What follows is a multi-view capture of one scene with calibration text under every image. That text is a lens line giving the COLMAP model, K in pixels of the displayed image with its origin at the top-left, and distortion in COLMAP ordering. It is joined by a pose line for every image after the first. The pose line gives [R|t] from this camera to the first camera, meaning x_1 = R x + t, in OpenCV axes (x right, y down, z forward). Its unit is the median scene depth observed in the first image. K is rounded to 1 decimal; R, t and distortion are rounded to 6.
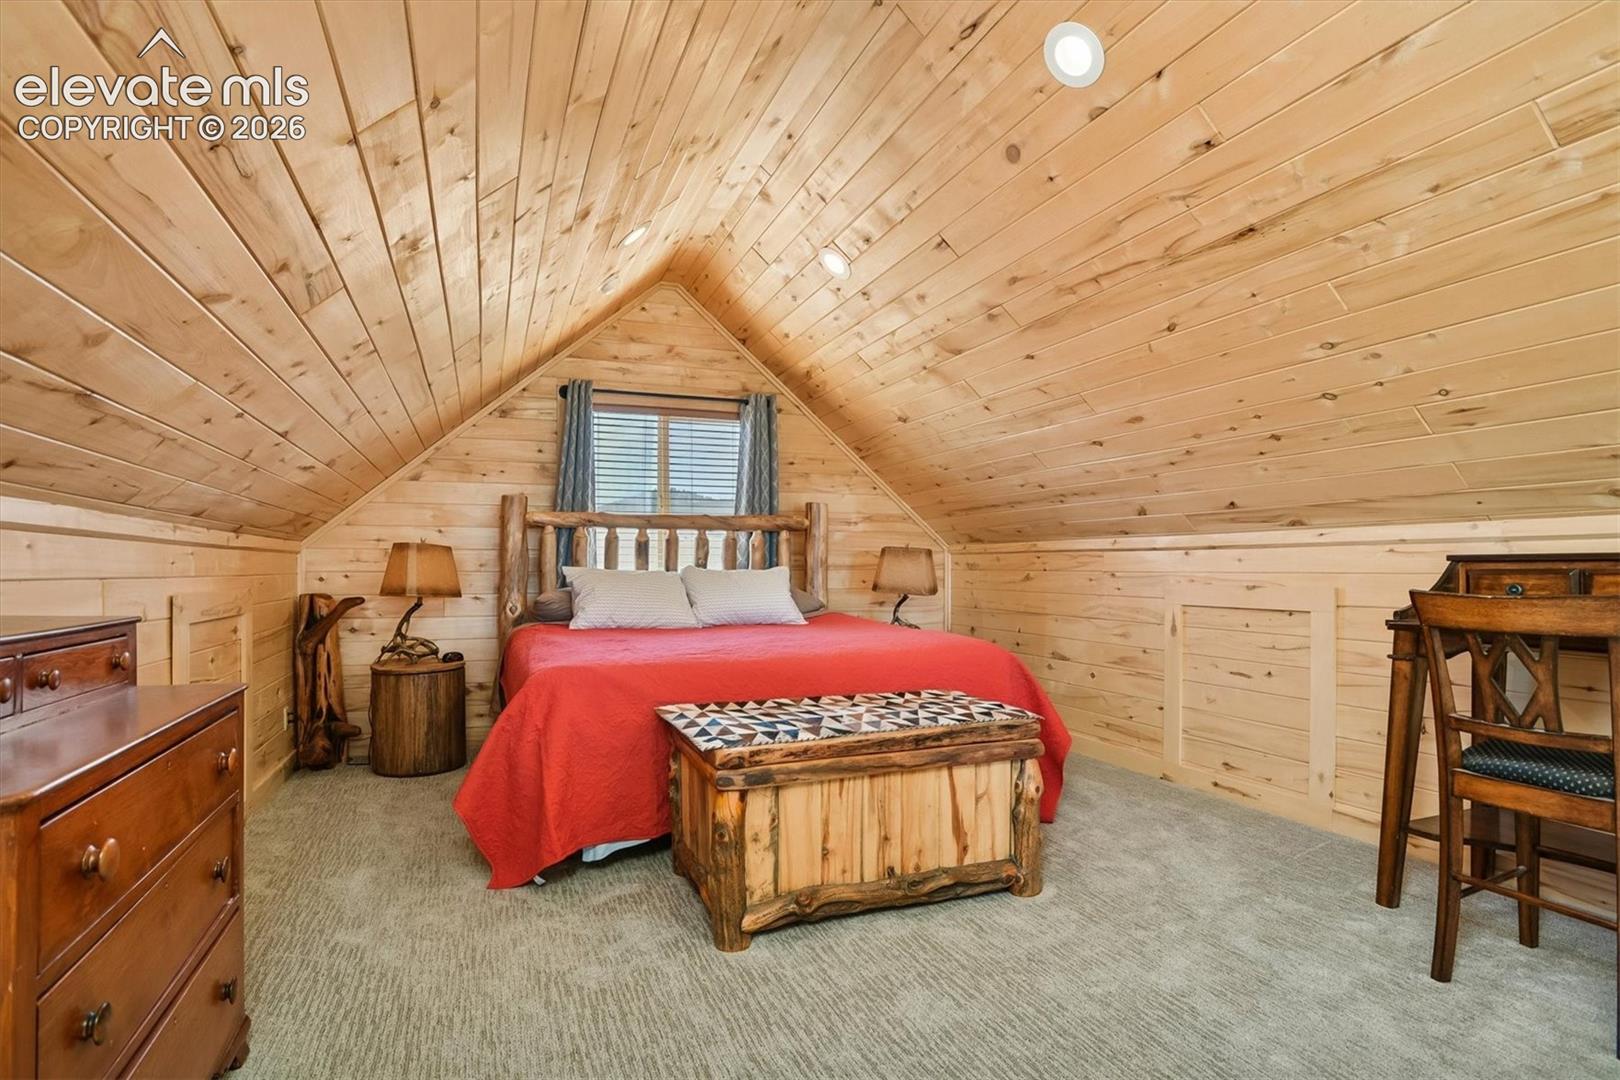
lens RADIAL K [[821.7, 0, 806.9], [0, 821.7, 559.4], [0, 0, 1]] dist [-0.067809, 0.030897]
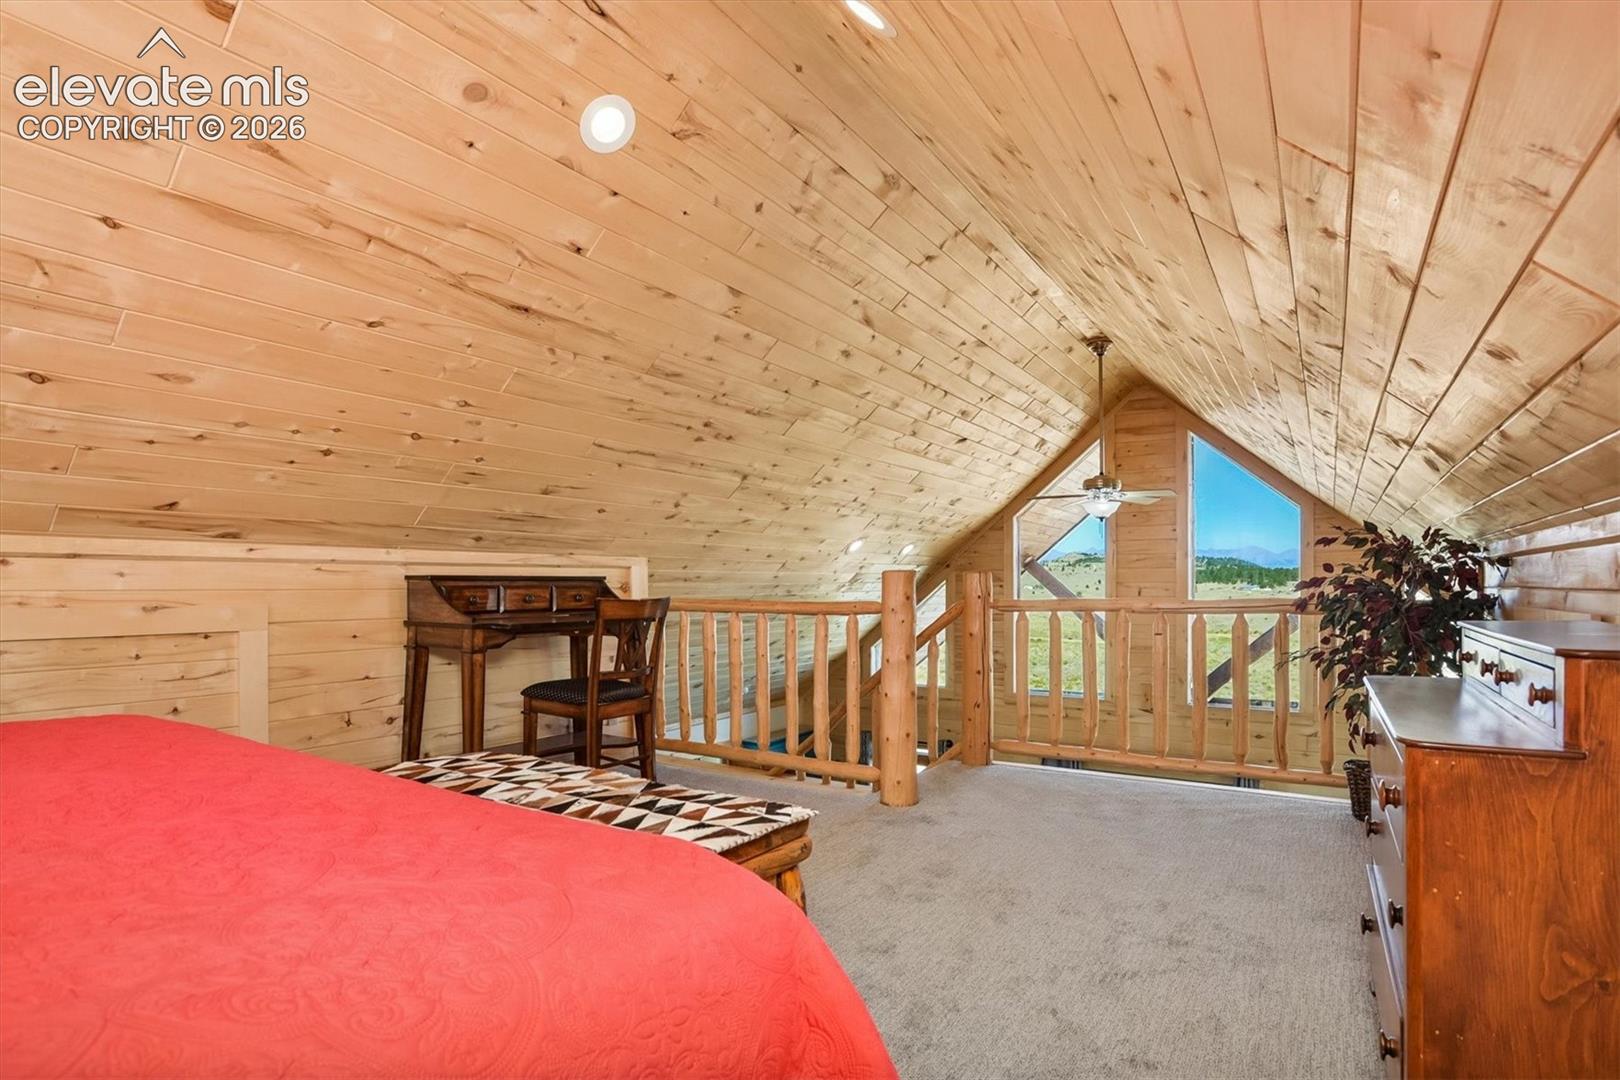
lens RADIAL K [[821.7, 0, 806.9], [0, 821.7, 559.4], [0, 0, 1]] dist [-0.067809, 0.030897]
pose [[-0.580019, 0.027659, 0.814133, -0.602137], [-0.005999, 0.999251, -0.038222, 0.015154], [-0.814581, -0.027053, -0.579419, 1.167296]]
